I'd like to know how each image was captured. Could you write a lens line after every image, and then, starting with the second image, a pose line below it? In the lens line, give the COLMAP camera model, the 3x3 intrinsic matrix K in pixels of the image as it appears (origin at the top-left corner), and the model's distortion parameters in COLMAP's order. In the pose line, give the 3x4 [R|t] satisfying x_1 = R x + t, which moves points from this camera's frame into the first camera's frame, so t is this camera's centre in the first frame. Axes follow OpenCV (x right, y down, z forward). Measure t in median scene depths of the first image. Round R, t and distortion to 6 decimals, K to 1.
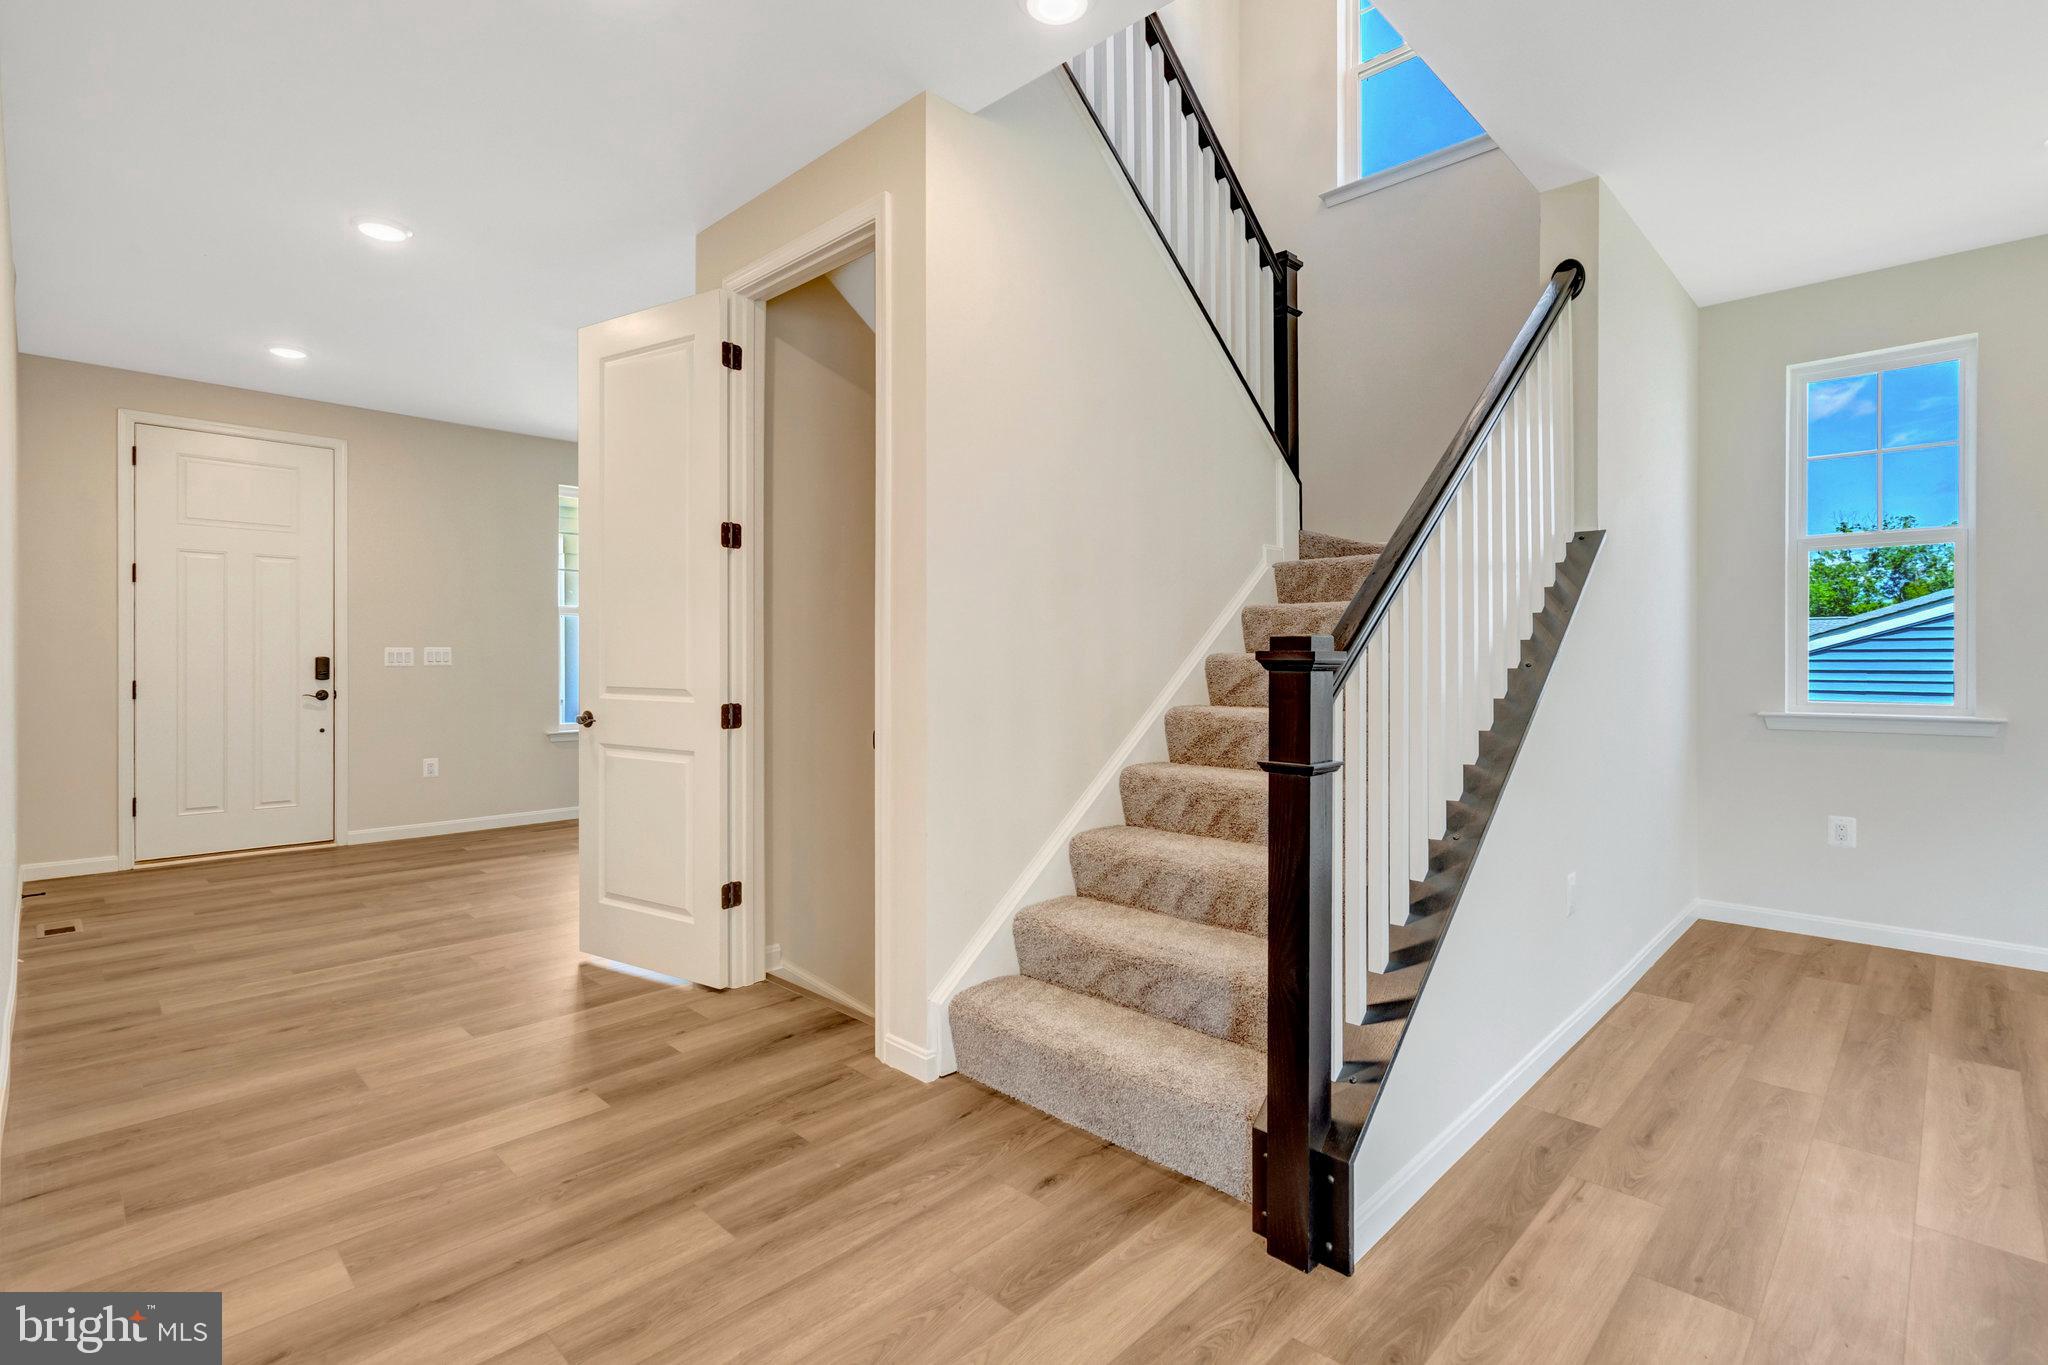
lens RADIAL K [[959.3, 0, 1026.8], [0, 959.3, 652.6], [0, 0, 1]] dist [-0.002933, -0.000731]
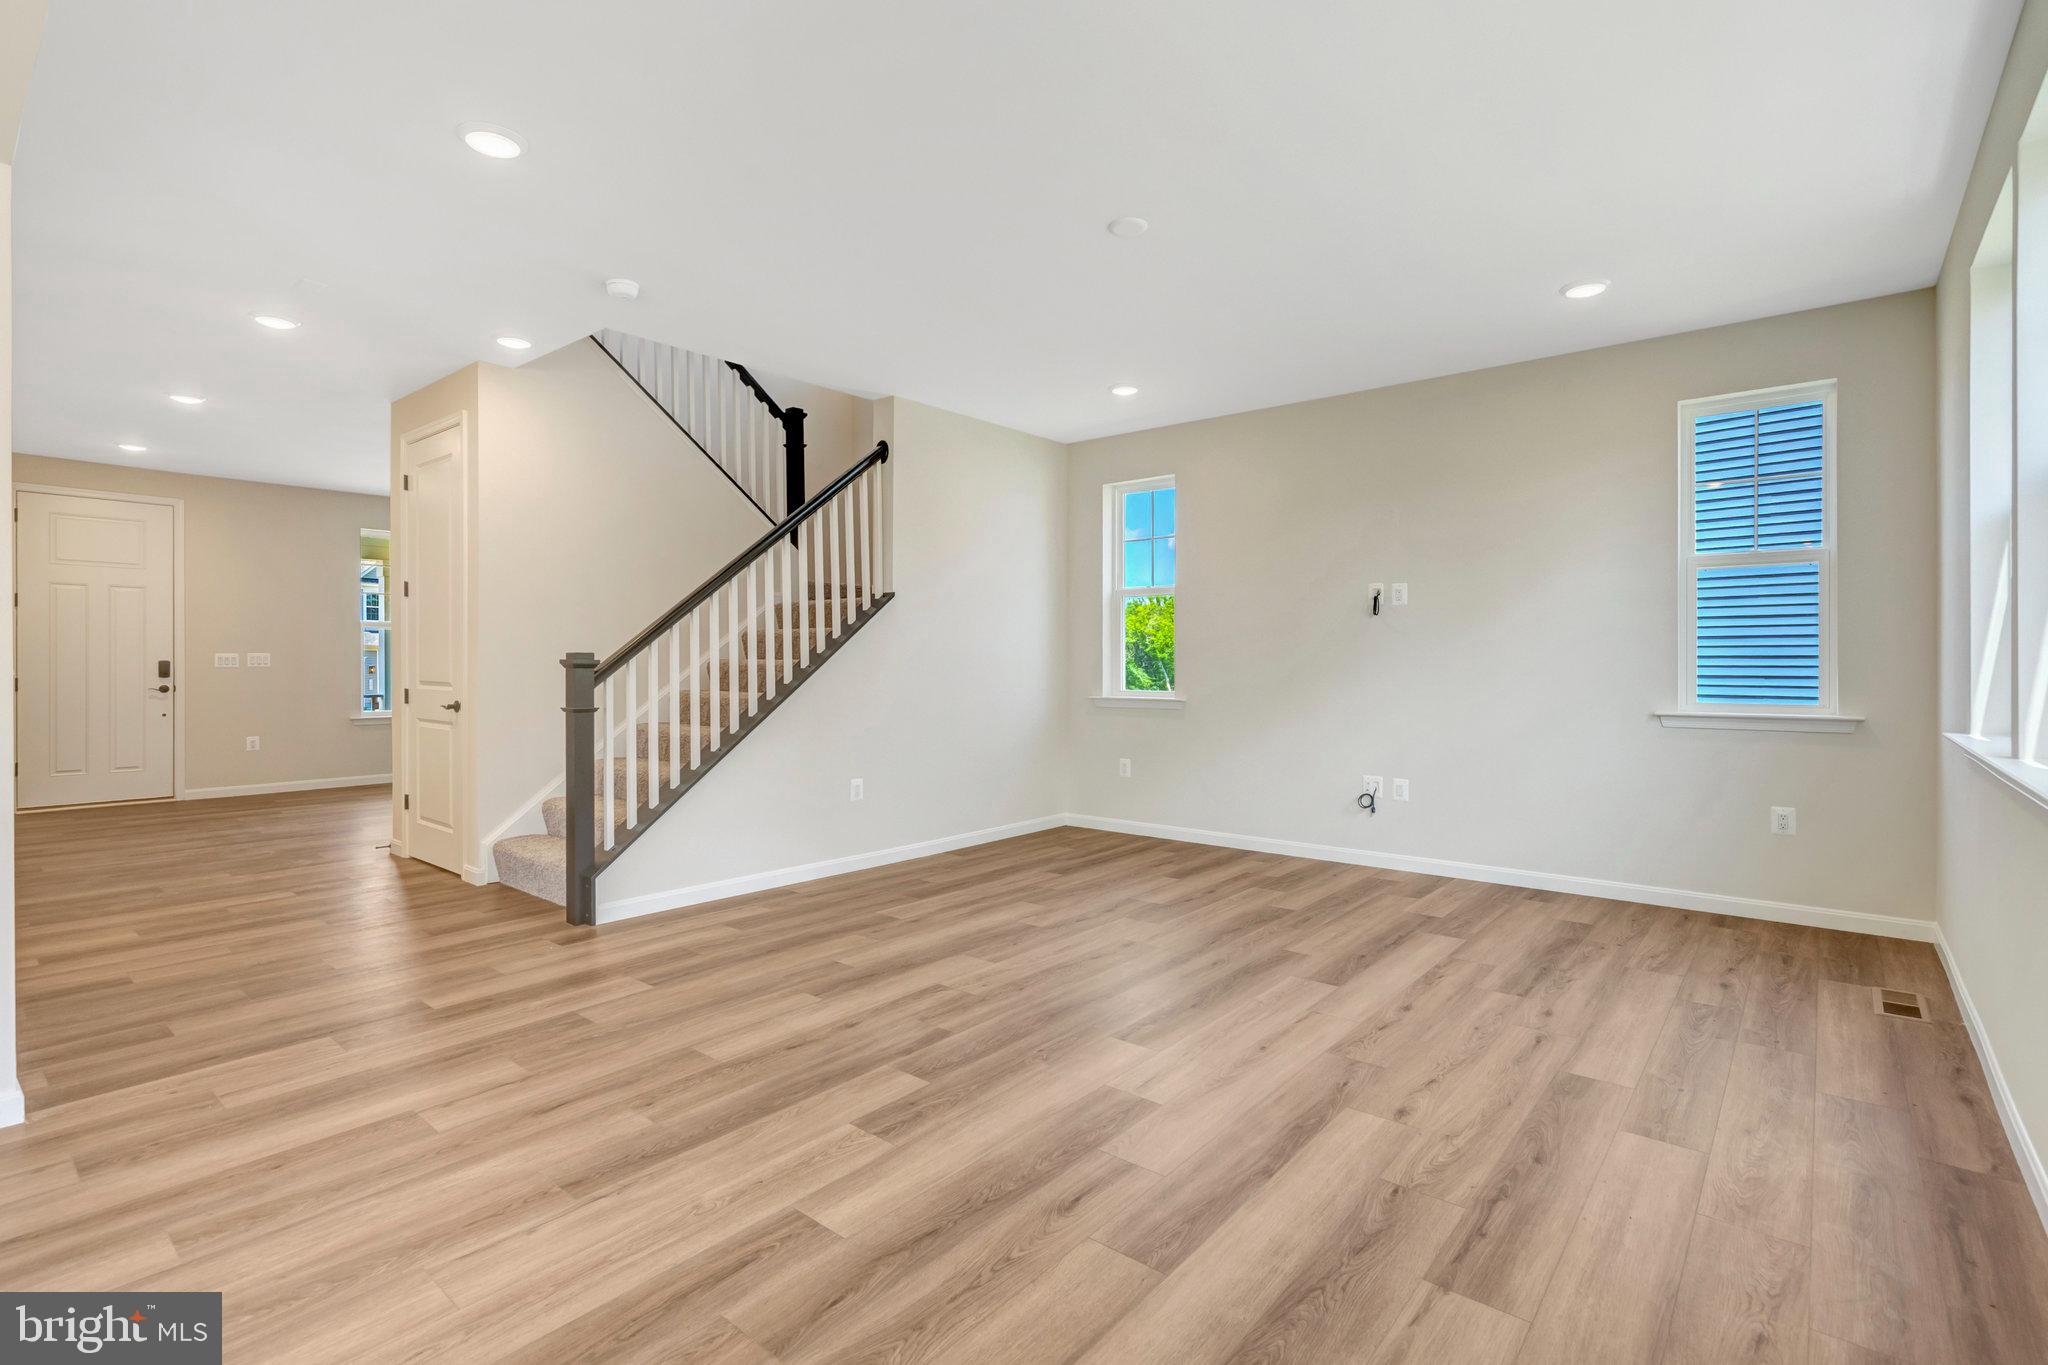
lens RADIAL K [[962.9, 0, 1026.3], [0, 962.9, 660.1], [0, 0, 1]] dist [-0.000476, 0.000735]
pose [[0.997526, 0.001412, 0.070283, 0.377986], [-0.001741, 0.999988, 0.004616, -0.004348], [-0.070275, -0.004727, 0.997516, -0.435382]]
